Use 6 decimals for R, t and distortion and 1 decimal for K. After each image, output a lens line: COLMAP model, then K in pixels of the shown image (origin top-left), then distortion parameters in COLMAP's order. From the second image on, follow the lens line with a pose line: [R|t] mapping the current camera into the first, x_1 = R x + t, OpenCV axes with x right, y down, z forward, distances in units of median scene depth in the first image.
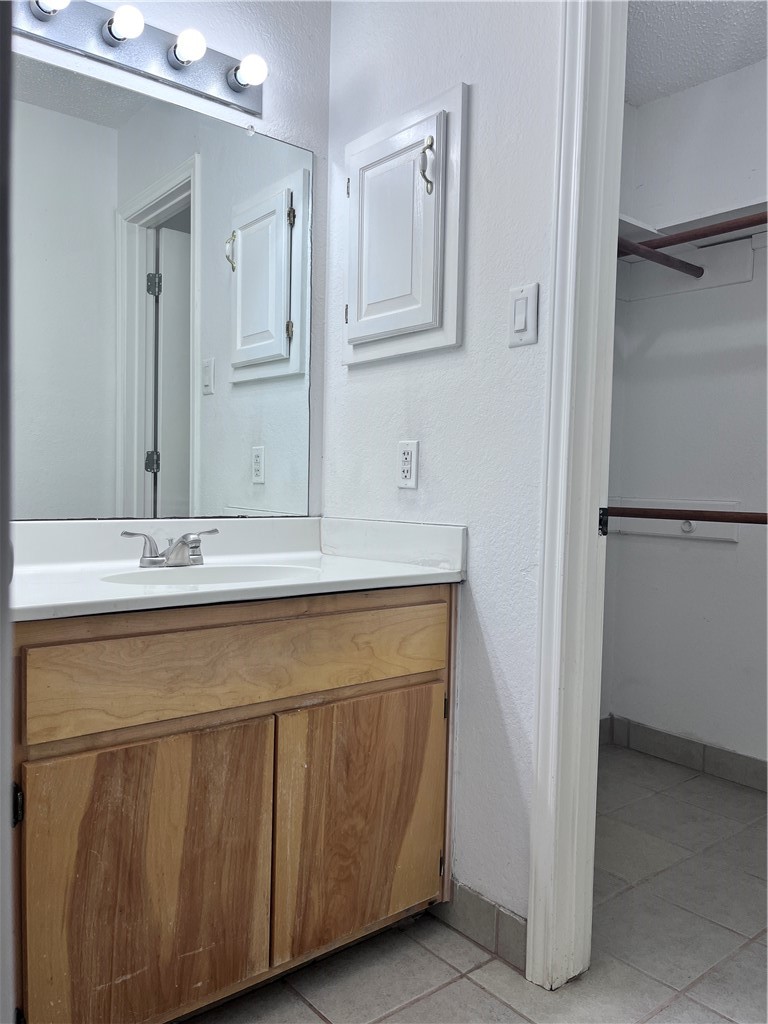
lens RADIAL K [[778.5, 0, 379.7], [0, 778.5, 508.8], [0, 0, 1]] dist [0.061502, -0.092916]
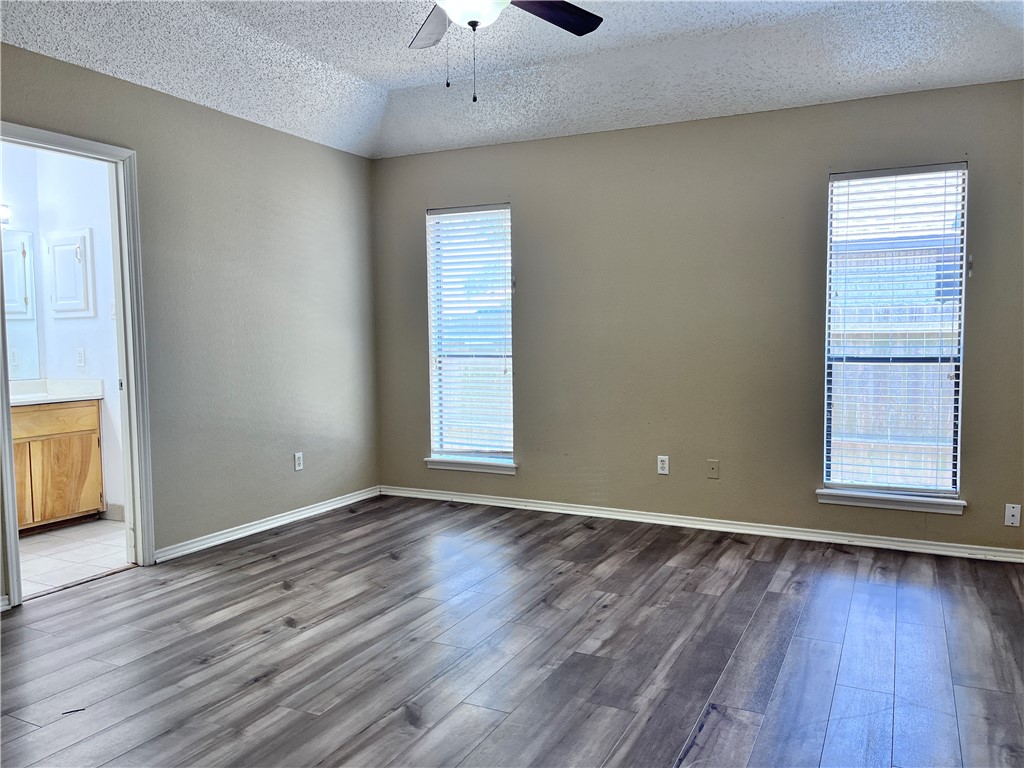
lens RADIAL K [[778.5, 0, 539.2], [0, 778.5, 395.6], [0, 0, 1]] dist [0.061502, -0.092916]
pose [[0.901397, -0.056787, 0.429254, 0.321194], [0.037164, 0.997851, 0.053967, -0.014195], [-0.431396, -0.032693, 0.901570, -2.365671]]
